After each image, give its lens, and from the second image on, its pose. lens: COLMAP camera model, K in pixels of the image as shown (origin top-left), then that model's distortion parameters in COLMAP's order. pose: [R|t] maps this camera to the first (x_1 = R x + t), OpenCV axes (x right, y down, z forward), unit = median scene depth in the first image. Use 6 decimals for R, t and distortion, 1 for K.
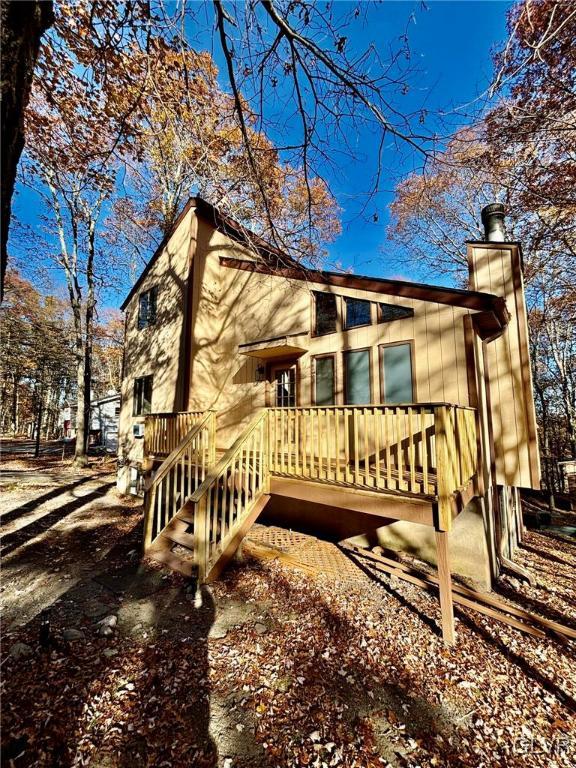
lens RADIAL K [[307.8, 0, 286.7], [0, 307.8, 386.1], [0, 0, 1]] dist [0.002730, -0.000790]
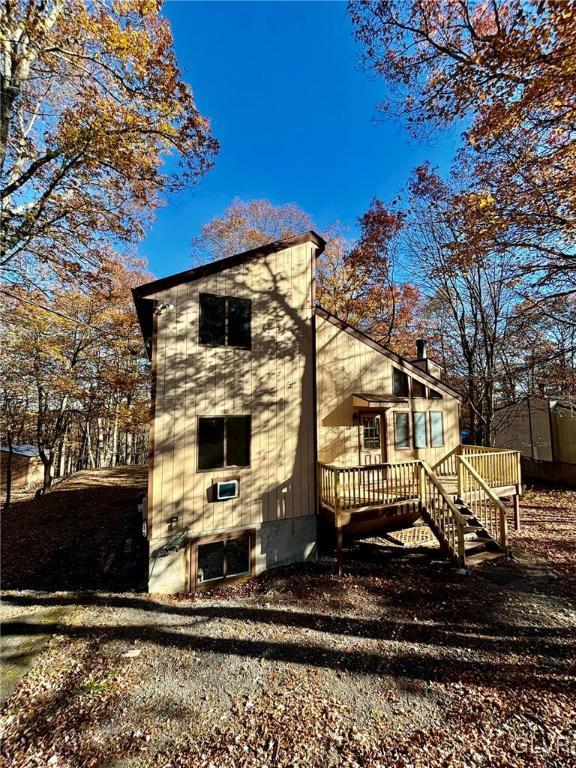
lens RADIAL K [[307.8, 0, 289.1], [0, 307.8, 385.1], [0, 0, 1]] dist [0.002730, -0.000790]
pose [[0.475918, 0.058856, 0.877518, -1.336159], [-0.090199, 0.995764, -0.017868, -0.138081], [-0.874852, -0.070647, 0.479210, 0.659147]]
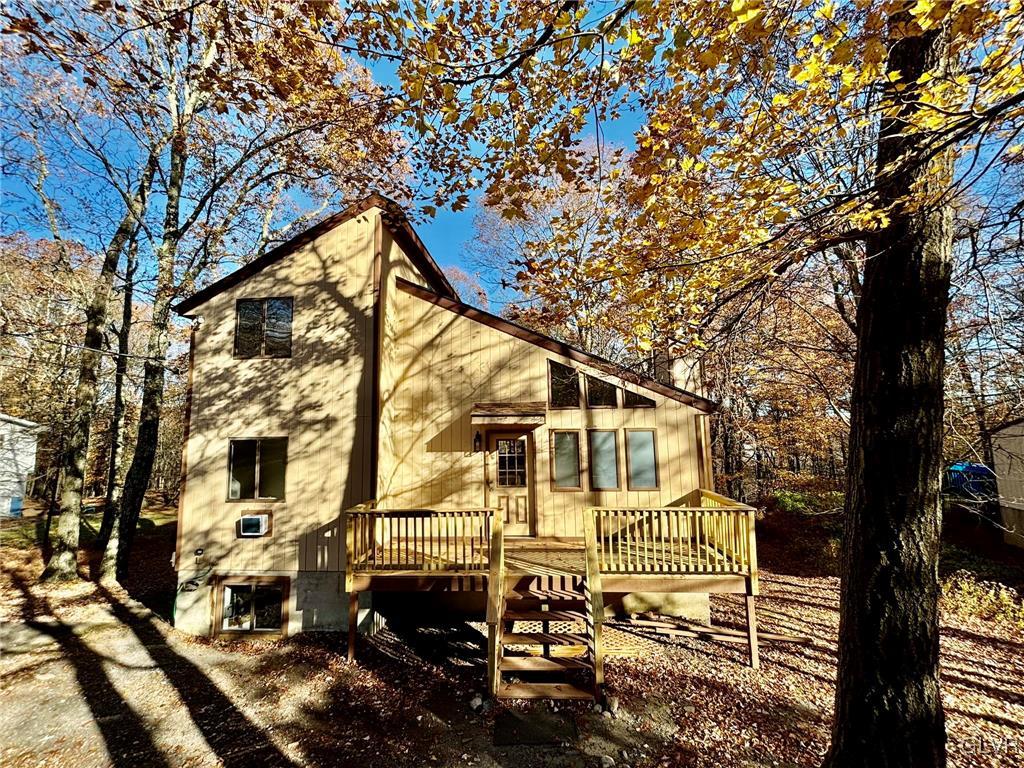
lens RADIAL K [[410.4, 0, 518.1], [0, 410.4, 384.1], [0, 0, 1]] dist [0.002730, -0.000790]
pose [[0.819971, 0.040247, 0.570988, -0.657839], [-0.043361, 0.999026, -0.008148, -0.202282], [-0.570760, -0.018078, 0.820918, 0.011647]]
